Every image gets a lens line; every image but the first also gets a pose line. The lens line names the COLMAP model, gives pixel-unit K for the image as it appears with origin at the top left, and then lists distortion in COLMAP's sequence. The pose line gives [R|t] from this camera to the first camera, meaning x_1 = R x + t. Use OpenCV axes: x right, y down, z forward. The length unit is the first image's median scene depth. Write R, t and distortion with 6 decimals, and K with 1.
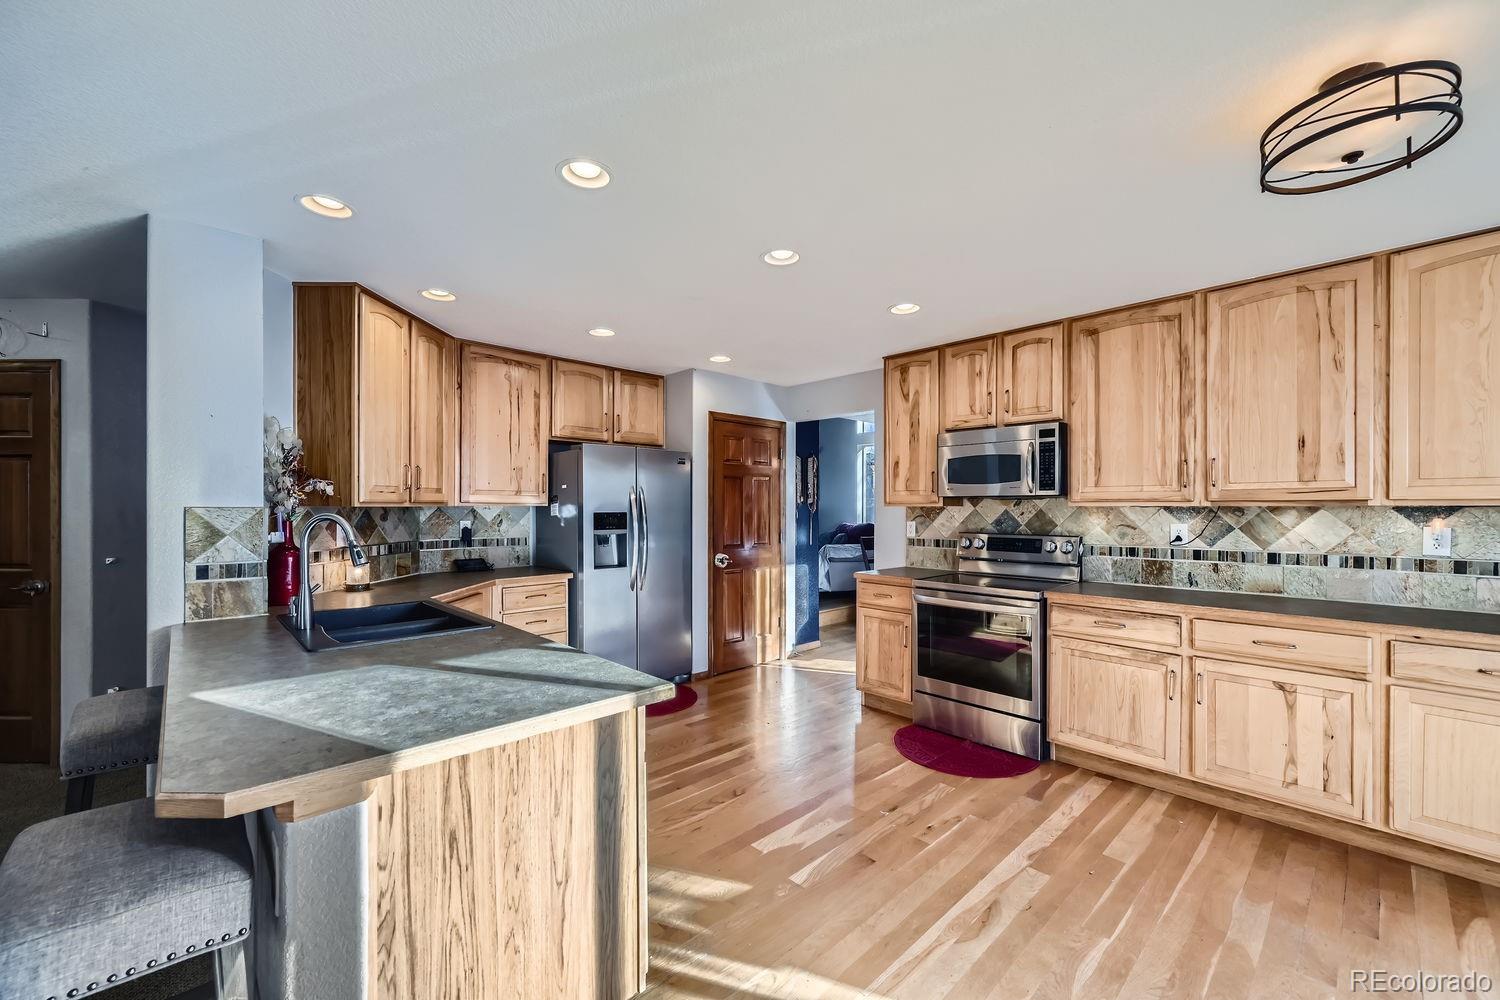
lens RADIAL K [[599.8, 0, 749.6], [0, 599.8, 513.3], [0, 0, 1]] dist [-0.001158, 0.000905]
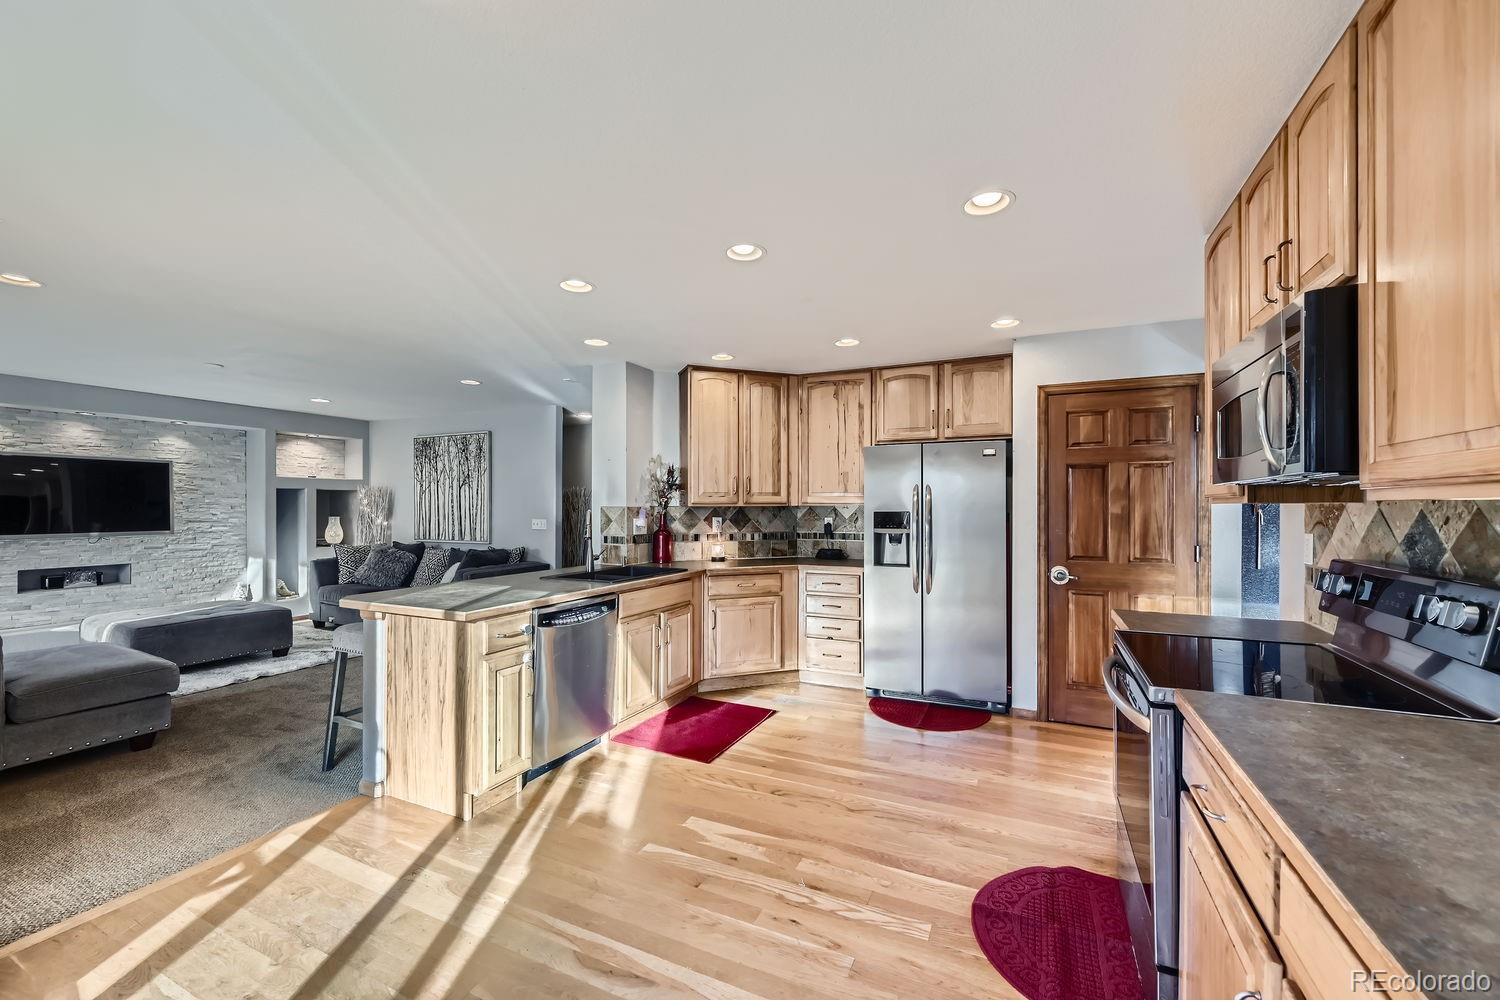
lens RADIAL K [[599.8, 0, 752.9], [0, 599.8, 506.7], [0, 0, 1]] dist [-0.001158, 0.000905]
pose [[0.362967, -0.001027, -0.931801, 0.779825], [-0.009249, 0.999946, -0.004704, -0.003817], [0.931756, 0.010325, 0.362938, 0.519754]]
